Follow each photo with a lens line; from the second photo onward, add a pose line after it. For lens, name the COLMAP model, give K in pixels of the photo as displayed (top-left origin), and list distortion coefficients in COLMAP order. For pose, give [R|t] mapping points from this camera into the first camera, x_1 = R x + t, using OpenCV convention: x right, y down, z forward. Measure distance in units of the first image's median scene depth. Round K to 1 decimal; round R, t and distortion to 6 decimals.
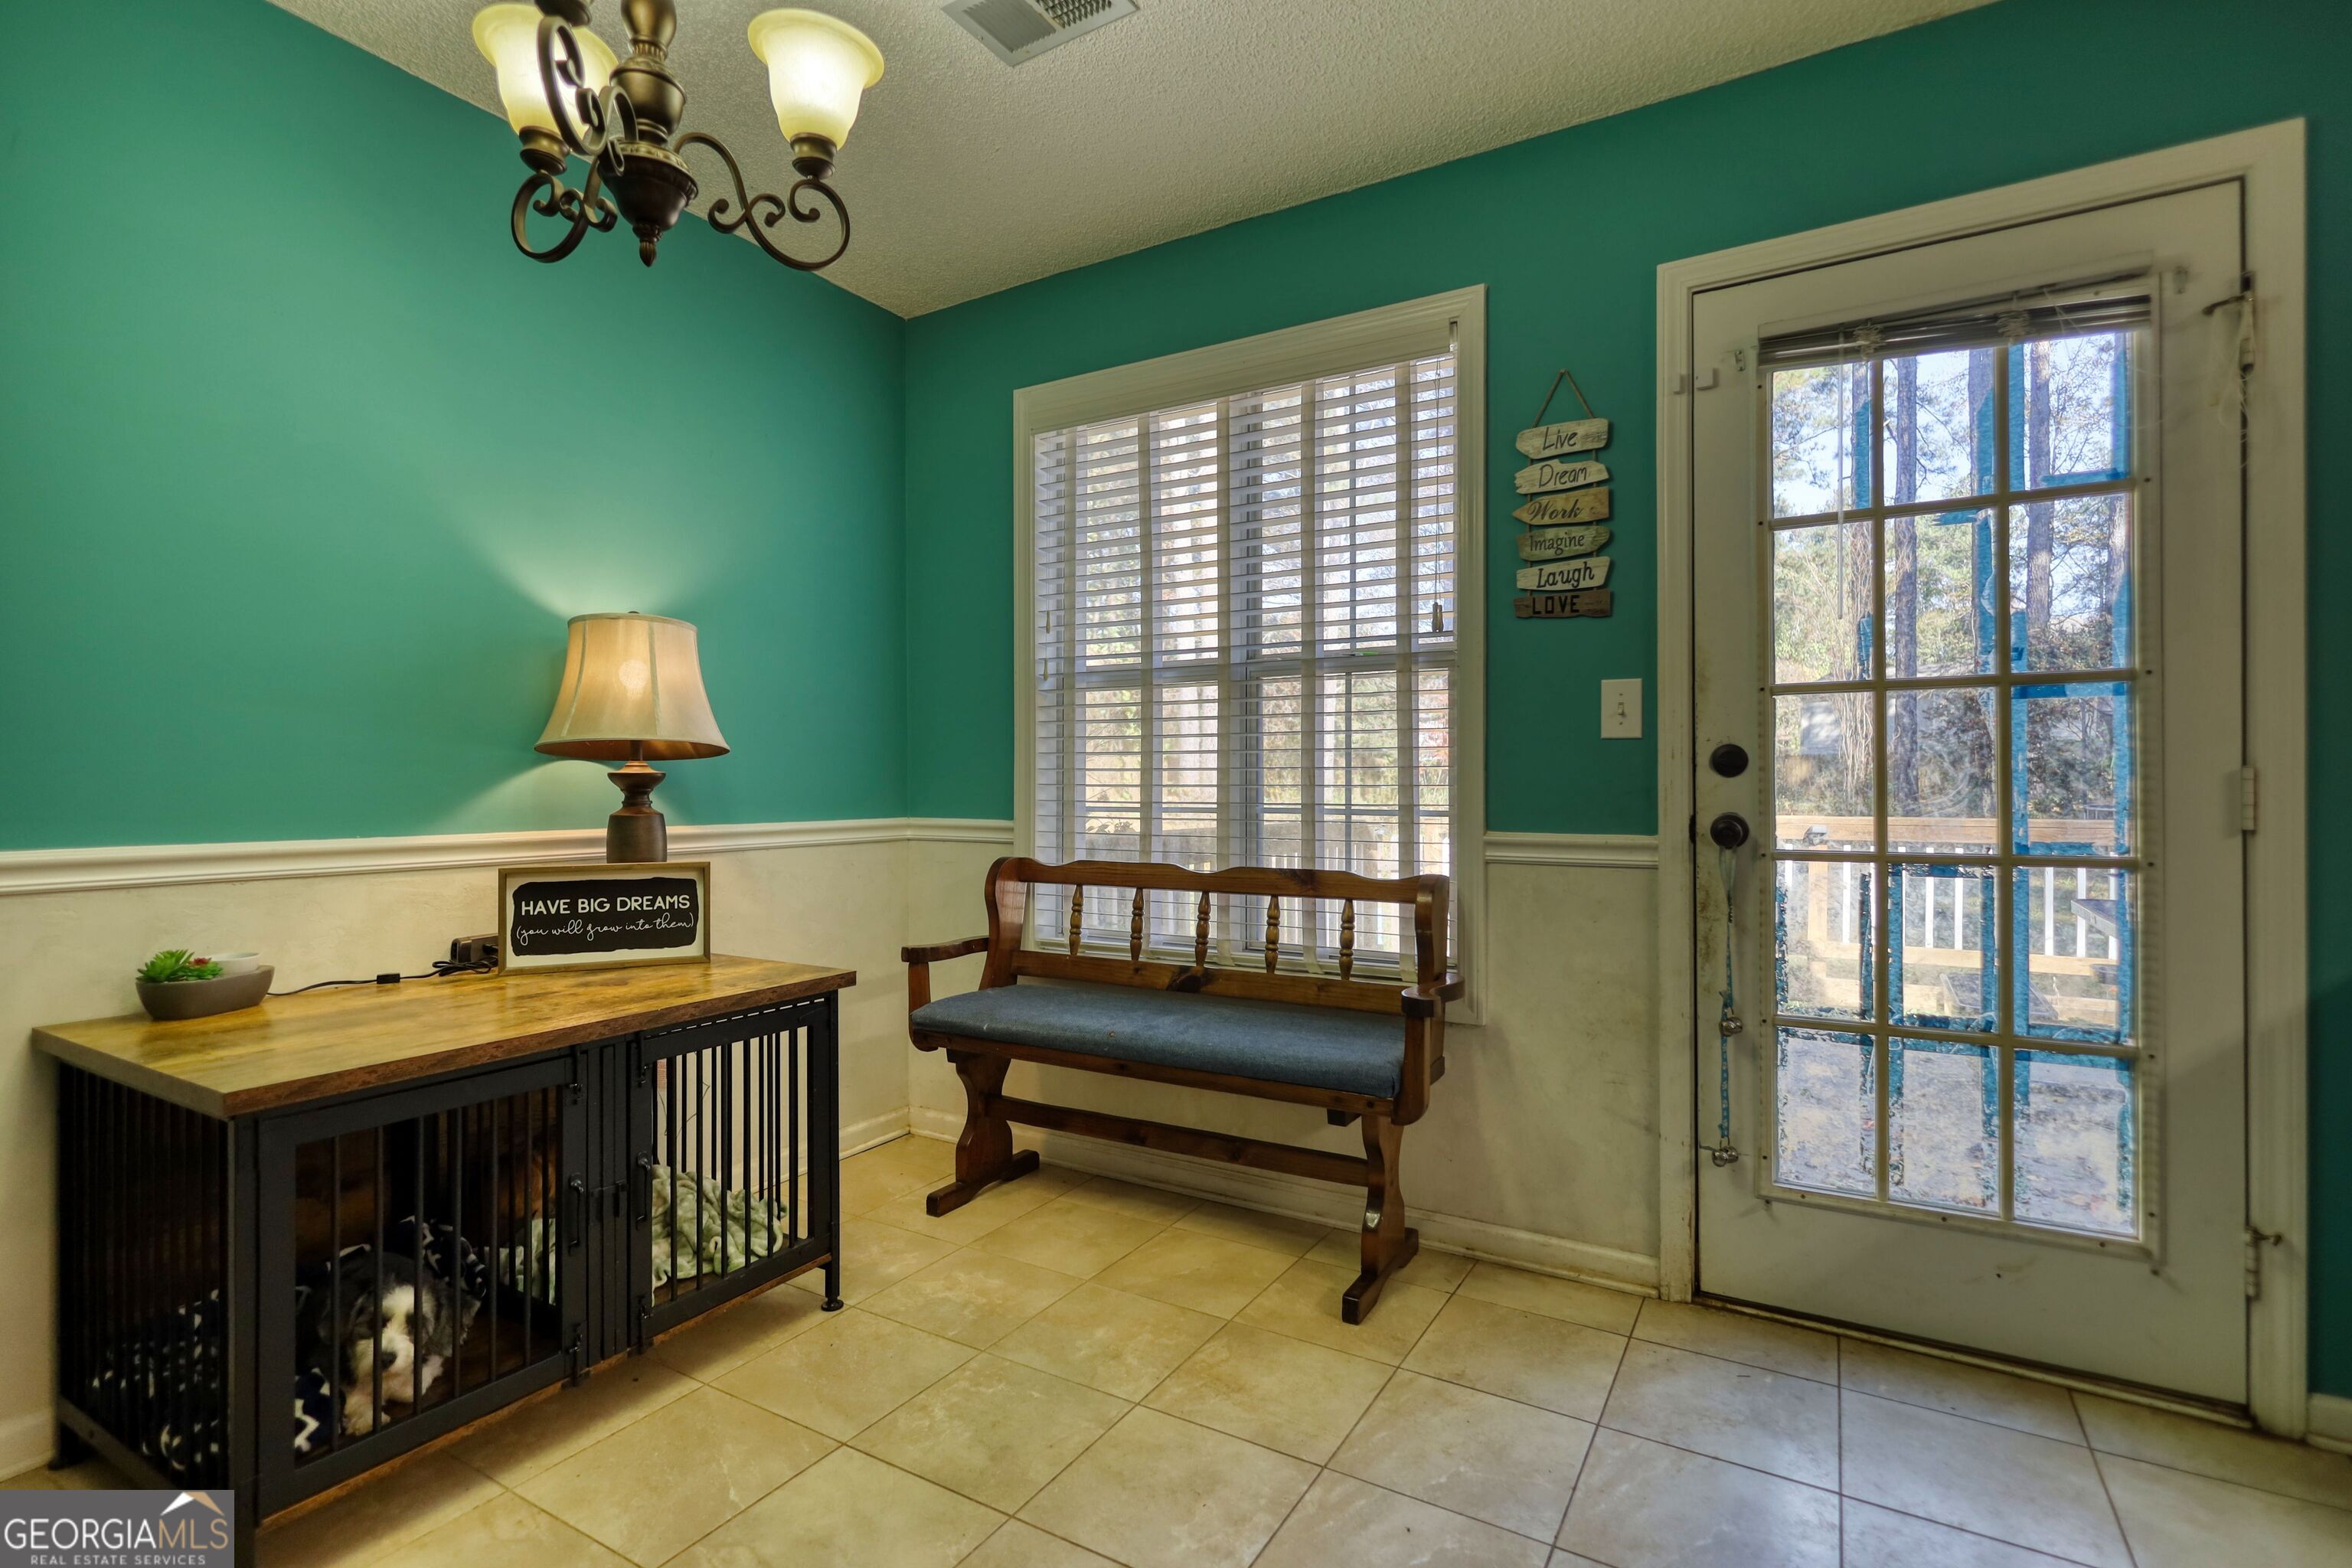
lens RADIAL K [[1113.7, 0, 1171.1], [0, 1113.7, 784.8], [0, 0, 1]] dist [0.006133, -0.001265]
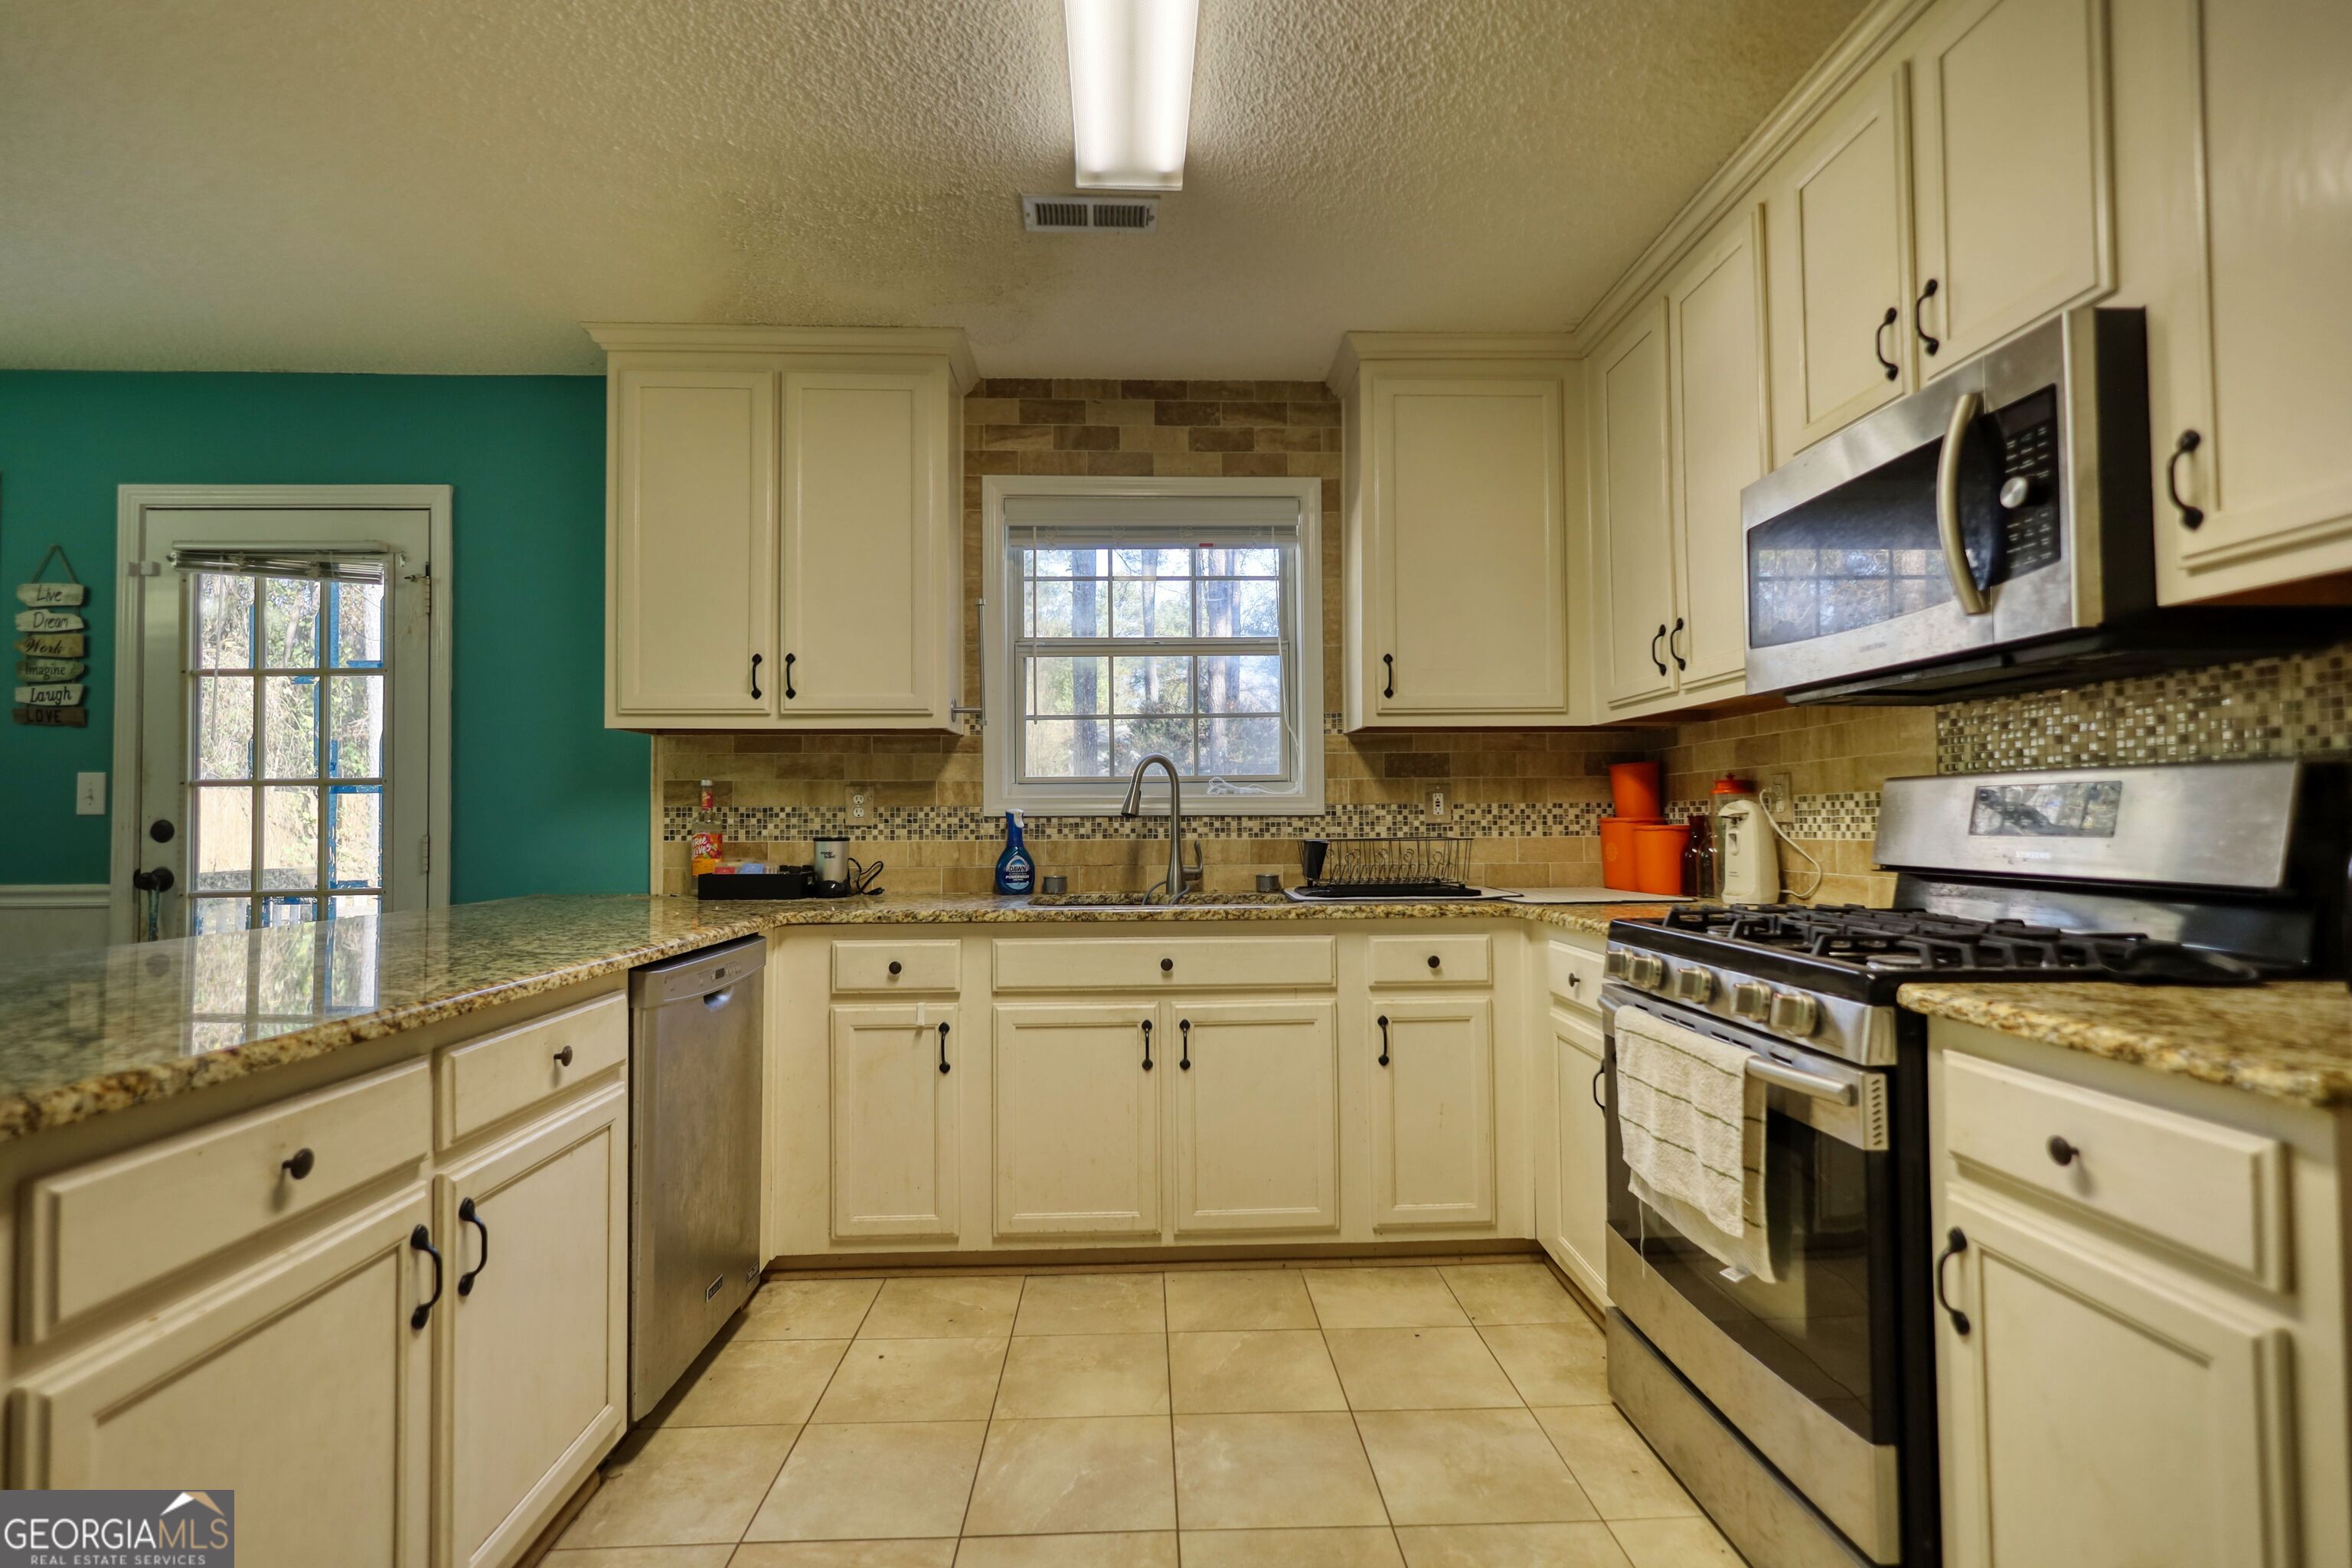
lens RADIAL K [[1113.7, 0, 1171.1], [0, 1113.7, 784.8], [0, 0, 1]] dist [0.006133, -0.001265]
pose [[0.840814, 0.010301, 0.541226, 0.777270], [0.008507, 0.999444, -0.032239, -0.022789], [-0.541257, 0.031711, 0.840259, -0.898934]]
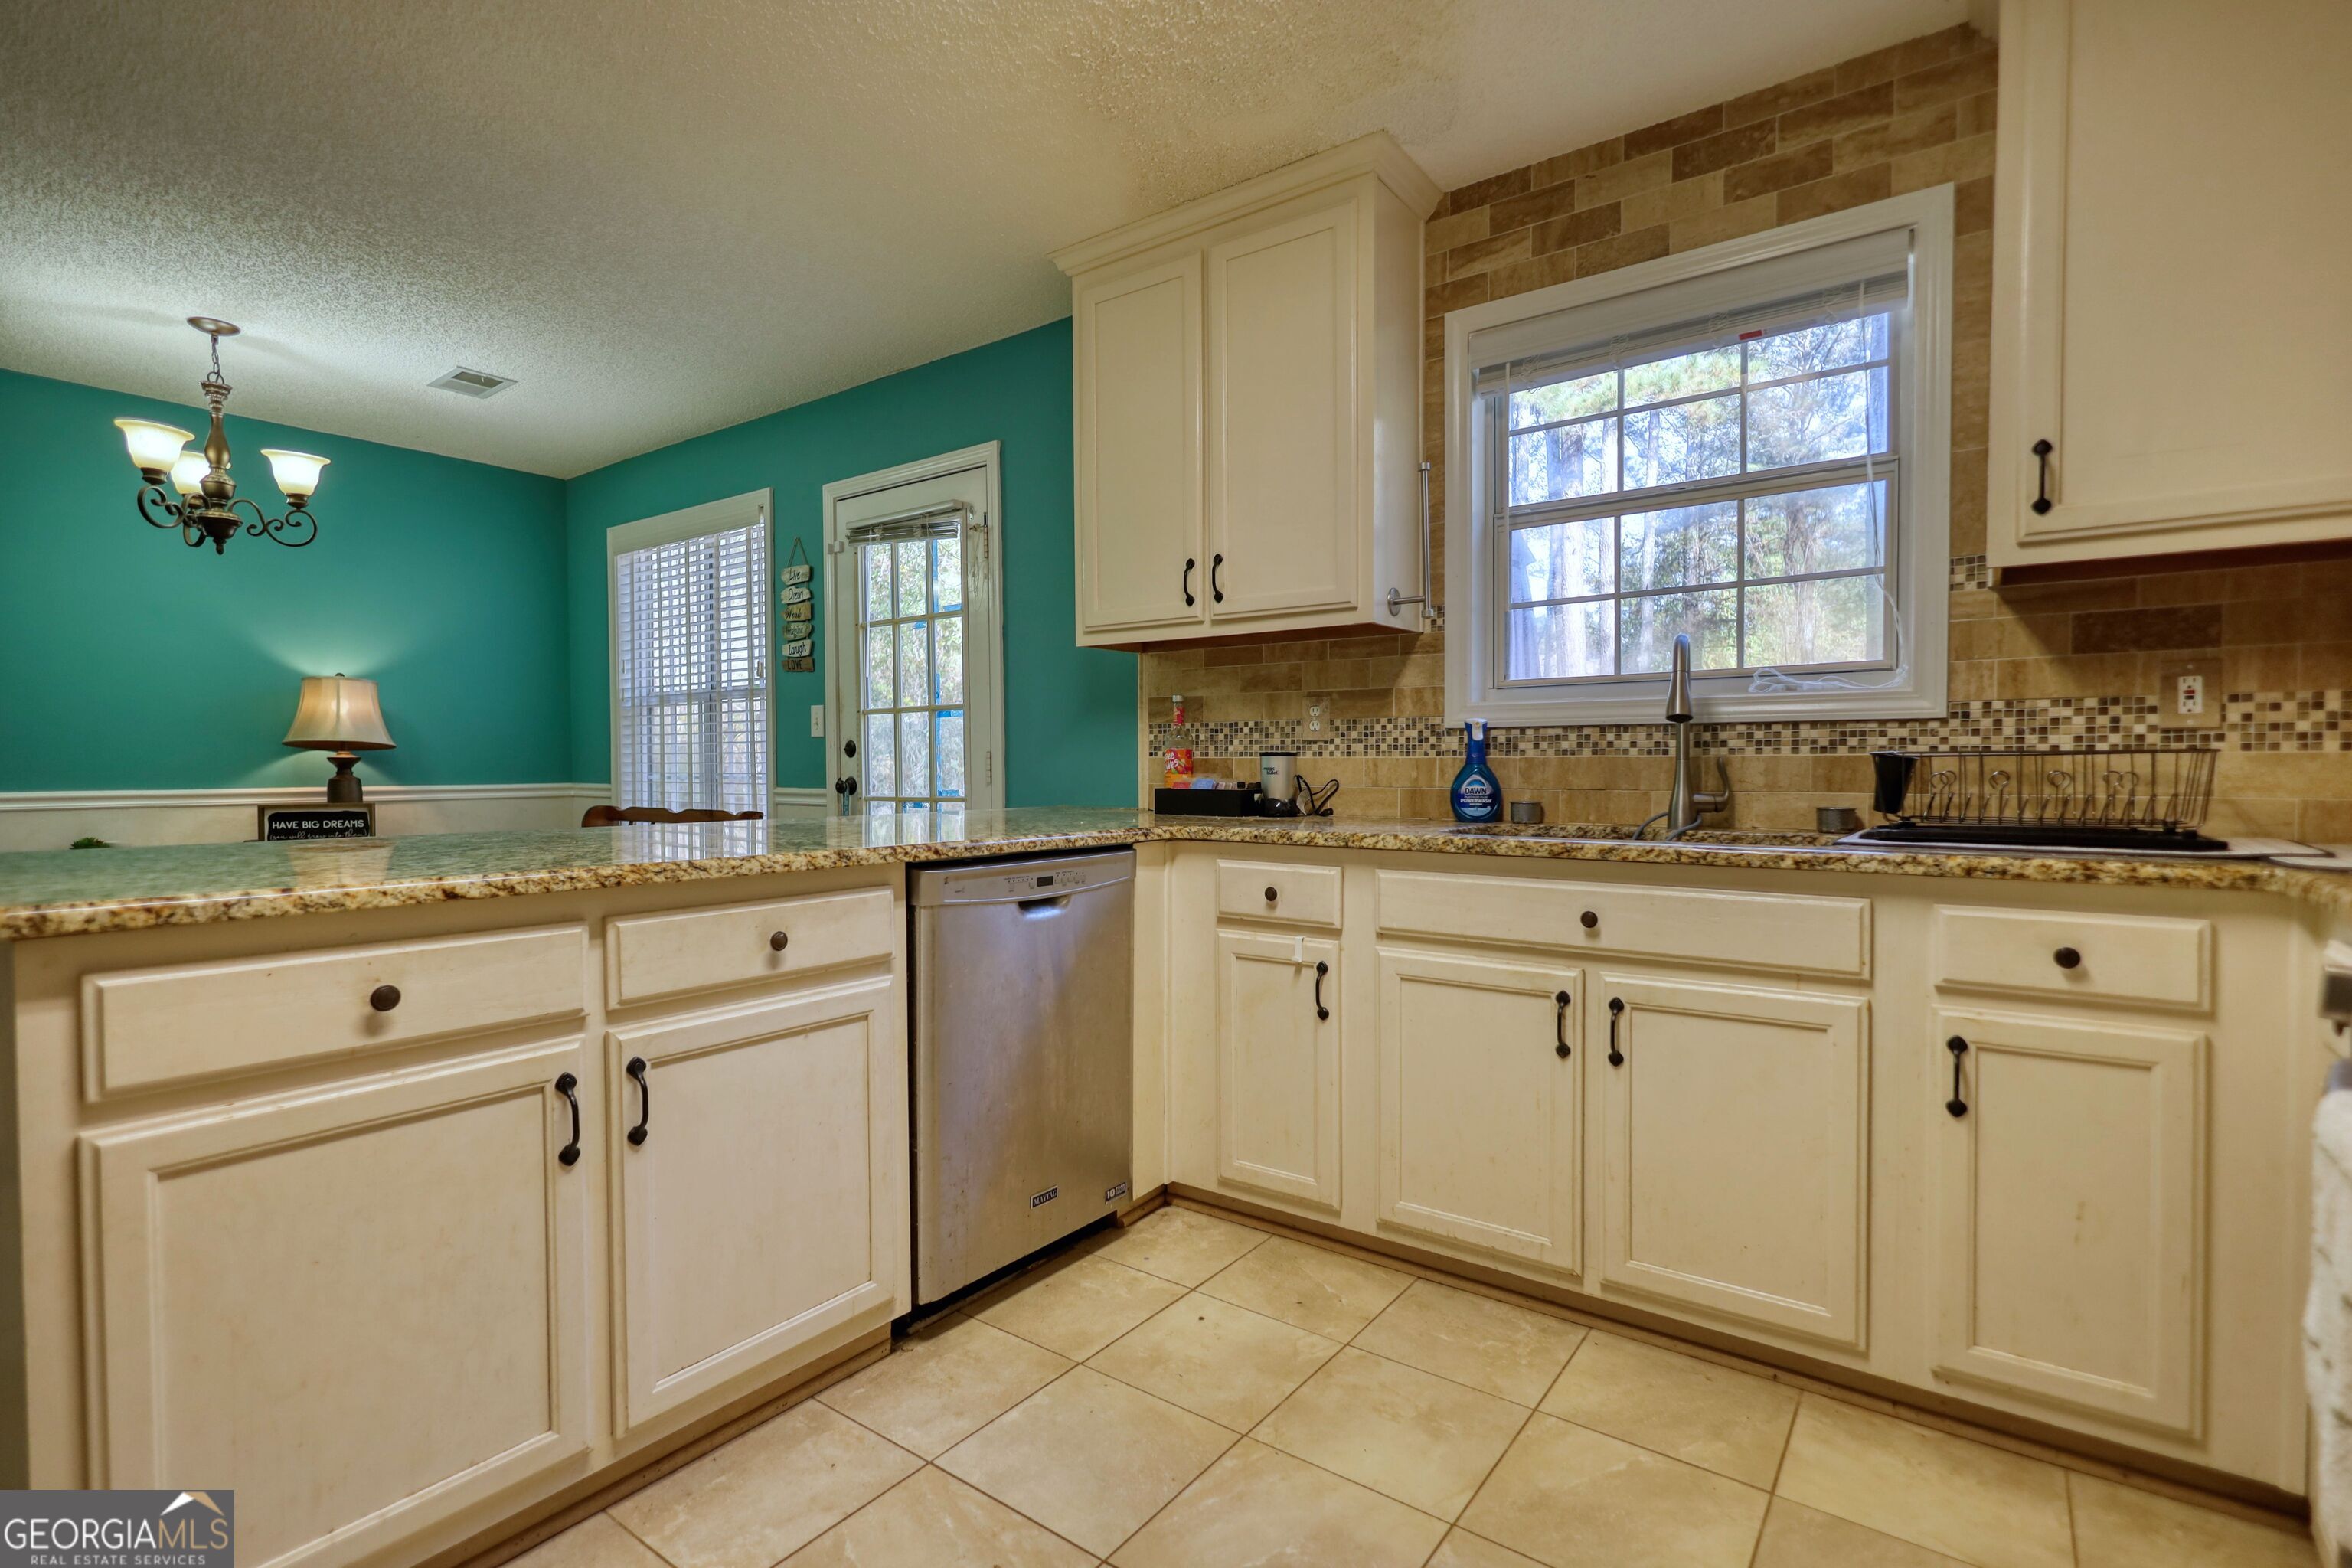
lens RADIAL K [[1104.8, 0, 1161.9], [0, 1104.8, 790.6], [0, 0, 1]] dist [0.006827, 0.000103]
pose [[0.994645, -0.000716, -0.103352, 1.165366], [0.002982, 0.999759, 0.021768, 0.009671], [0.103312, -0.021960, 0.994407, -0.783932]]
